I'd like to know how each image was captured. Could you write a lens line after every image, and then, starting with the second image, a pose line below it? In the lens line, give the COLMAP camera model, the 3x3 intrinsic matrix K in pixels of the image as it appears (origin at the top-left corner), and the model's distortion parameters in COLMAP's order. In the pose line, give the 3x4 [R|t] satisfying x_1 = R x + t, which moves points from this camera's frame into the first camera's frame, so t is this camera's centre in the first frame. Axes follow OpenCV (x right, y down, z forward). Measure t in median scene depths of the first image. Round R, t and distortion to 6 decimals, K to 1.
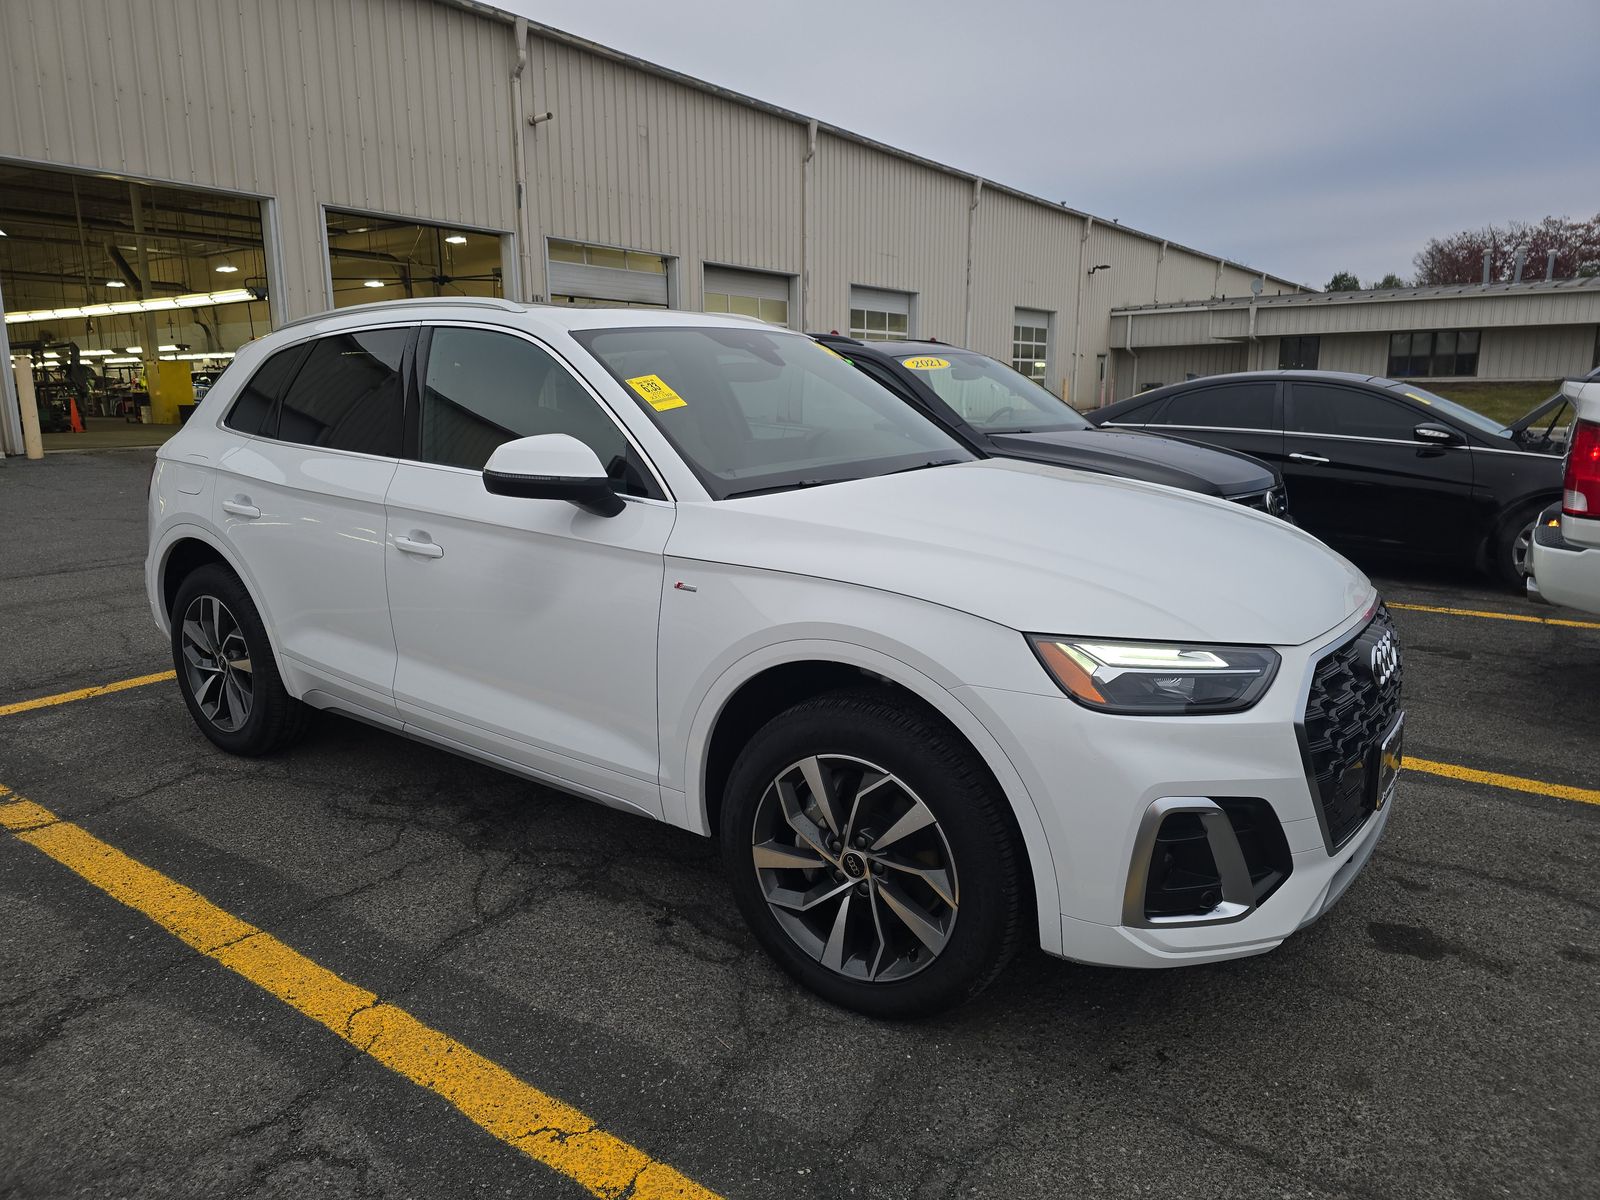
lens RADIAL K [[1070.3, 0, 795.1], [0, 1070.3, 602.9], [0, 0, 1]] dist [0.026051, -0.017633]
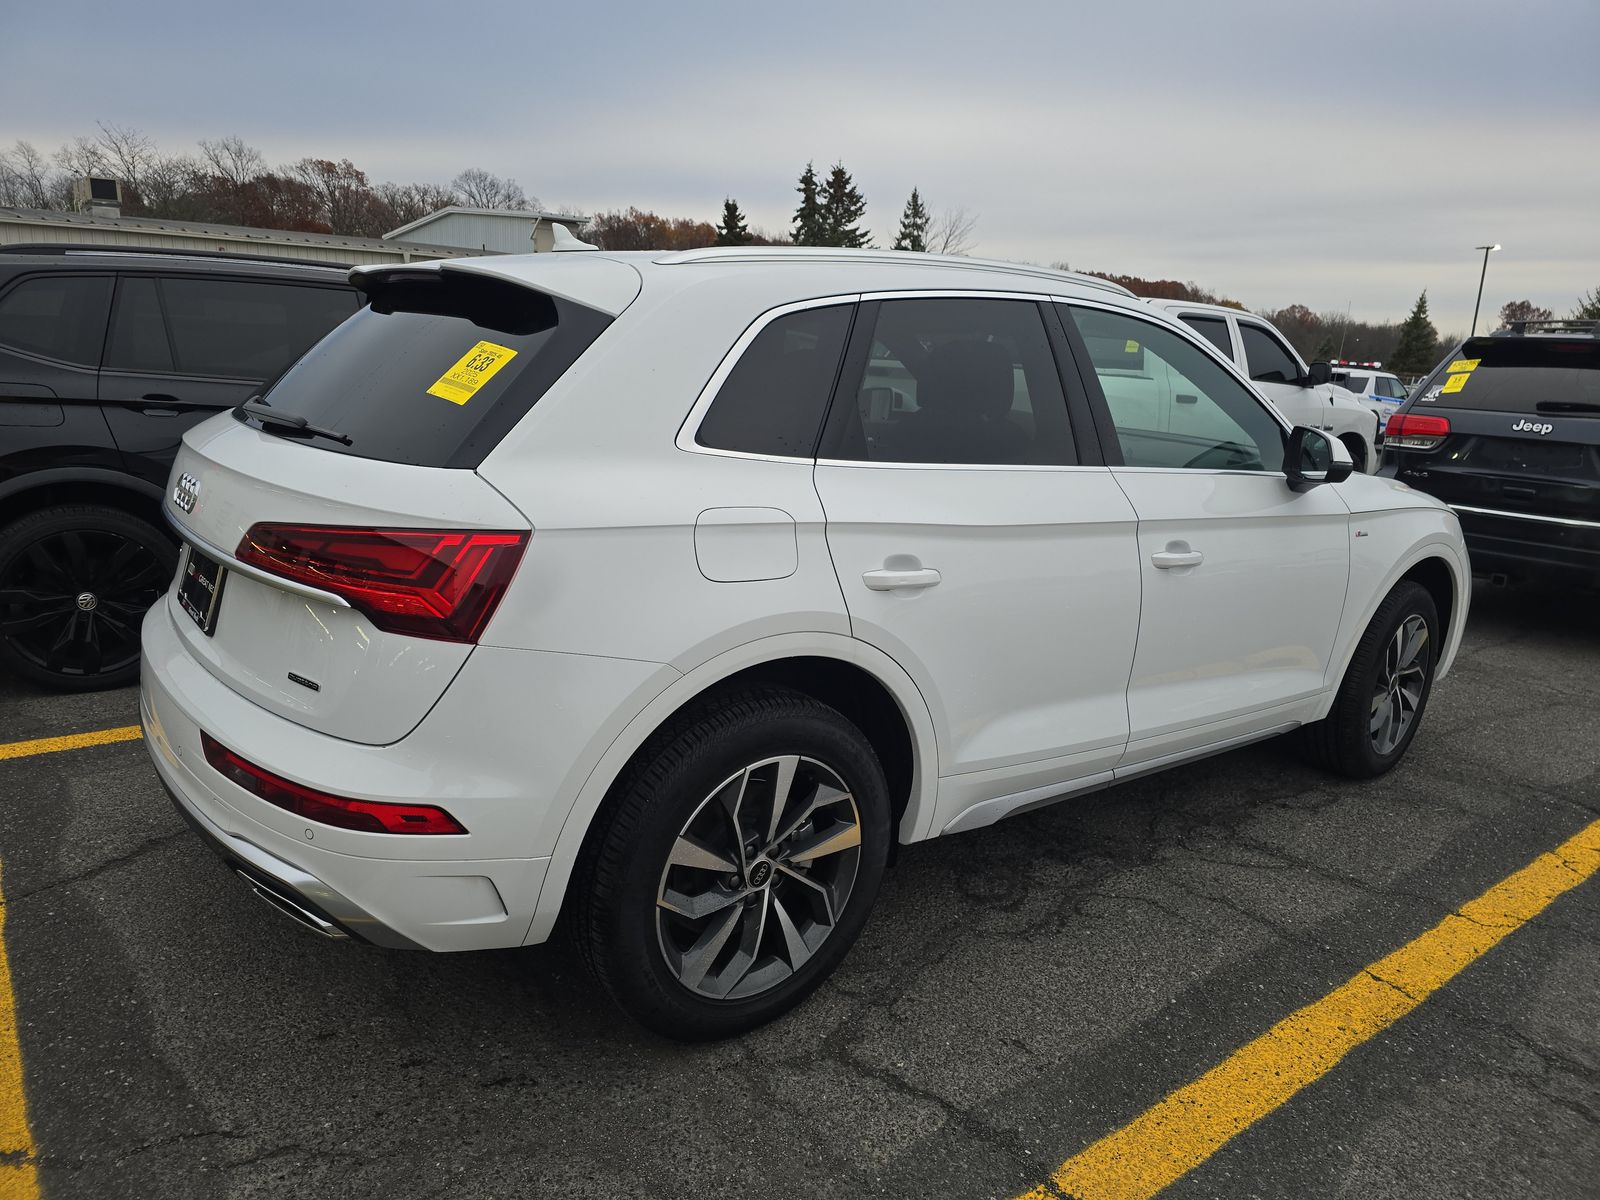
lens RADIAL K [[1070.3, 0, 791.9], [0, 1070.3, 596.1], [0, 0, 1]] dist [0.026051, -0.017633]
pose [[0.277409, -0.196139, 0.940518, -1.391363], [0.148481, 0.975930, 0.159730, -0.229127], [-0.949209, 0.095339, 0.299855, 1.108059]]
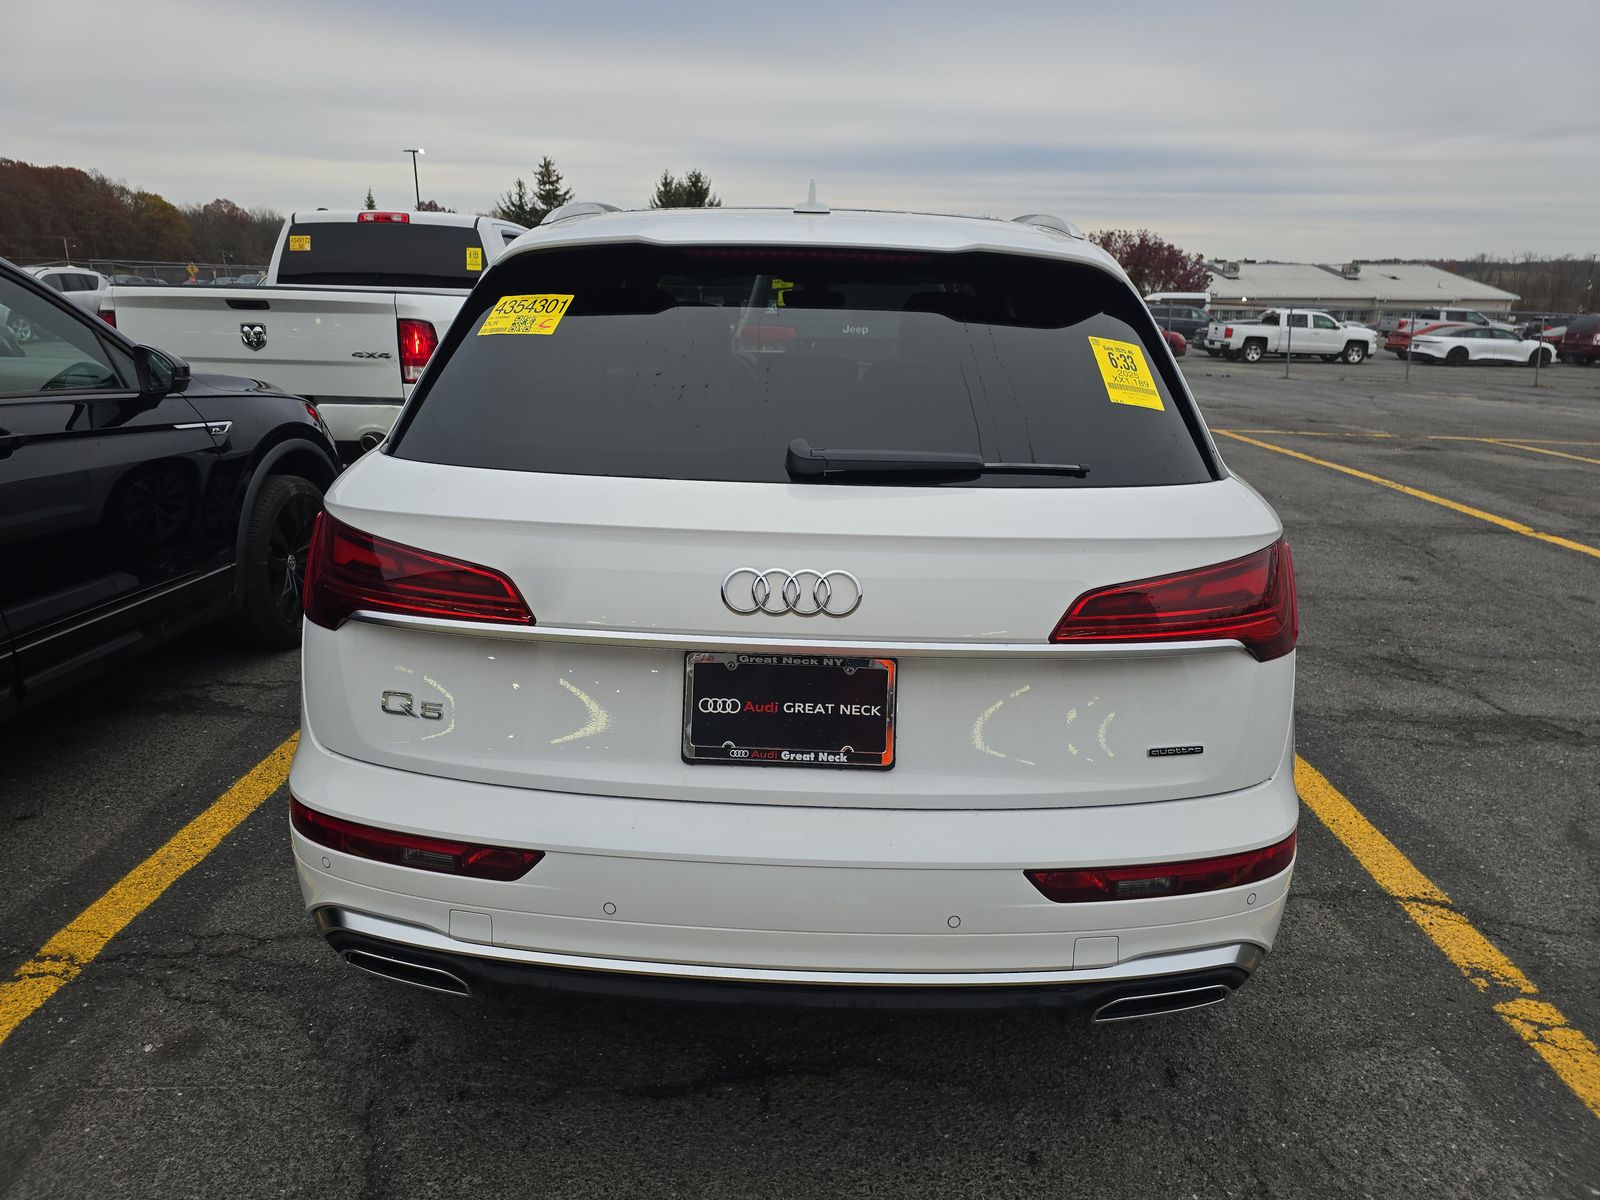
lens RADIAL K [[1070.3, 0, 799.1], [0, 1070.3, 598.5], [0, 0, 1]] dist [0.026051, -0.017633]
pose [[-0.566726, -0.234639, 0.789789, -1.192223], [0.156810, 0.910351, 0.382978, -0.432861], [-0.808846, 0.340891, -0.479126, 1.965868]]
